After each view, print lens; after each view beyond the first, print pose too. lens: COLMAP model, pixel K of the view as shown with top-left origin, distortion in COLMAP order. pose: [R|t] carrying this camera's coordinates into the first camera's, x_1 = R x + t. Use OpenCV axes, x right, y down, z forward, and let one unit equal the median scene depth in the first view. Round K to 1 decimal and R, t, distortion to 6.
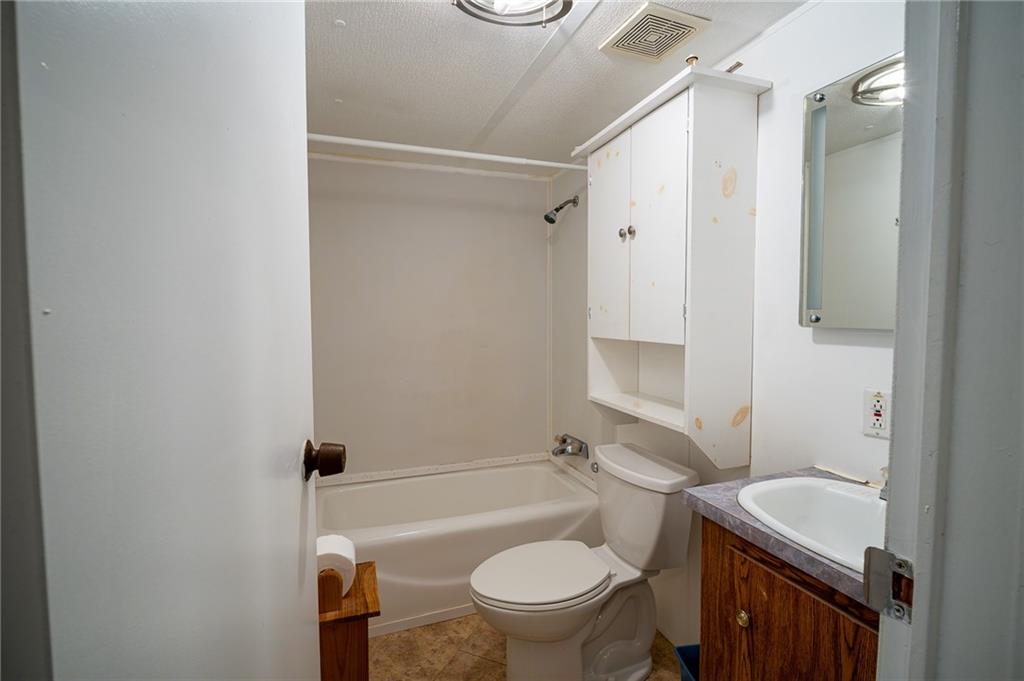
lens RADIAL K [[464.4, 0, 512.7], [0, 464.4, 341.3], [0, 0, 1]] dist [-0.007248, -0.001567]
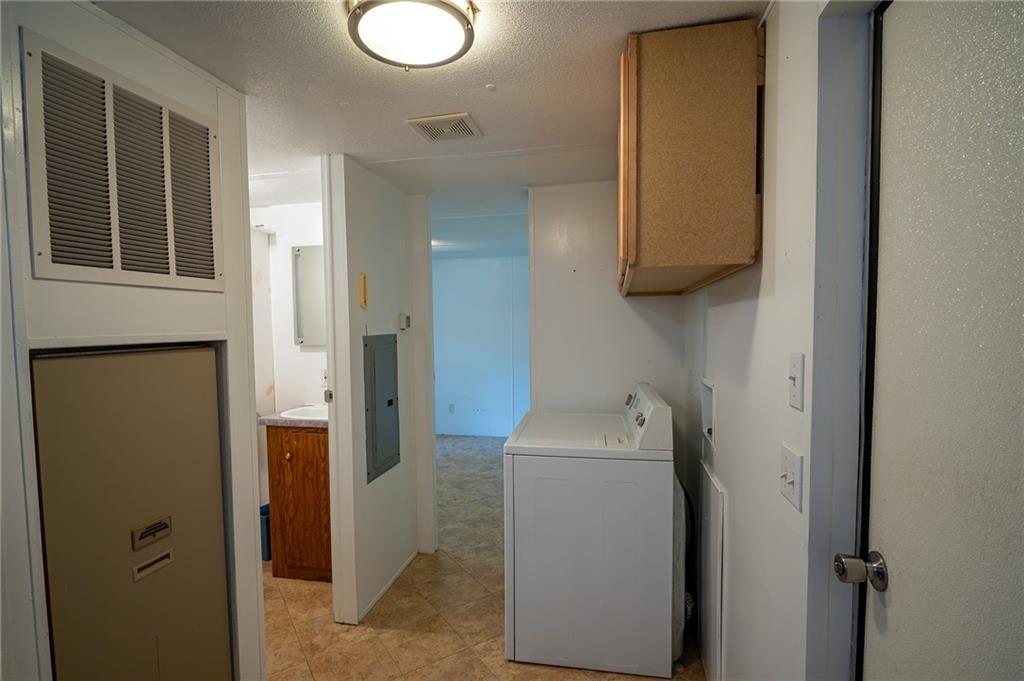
lens RADIAL K [[464.4, 0, 512.7], [0, 464.4, 341.3], [0, 0, 1]] dist [-0.007248, -0.001567]
pose [[0.493873, -0.034164, 0.868862, -1.143276], [0.061530, 0.998096, 0.004271, 0.007058], [-0.867354, 0.051352, 0.495035, -1.458452]]
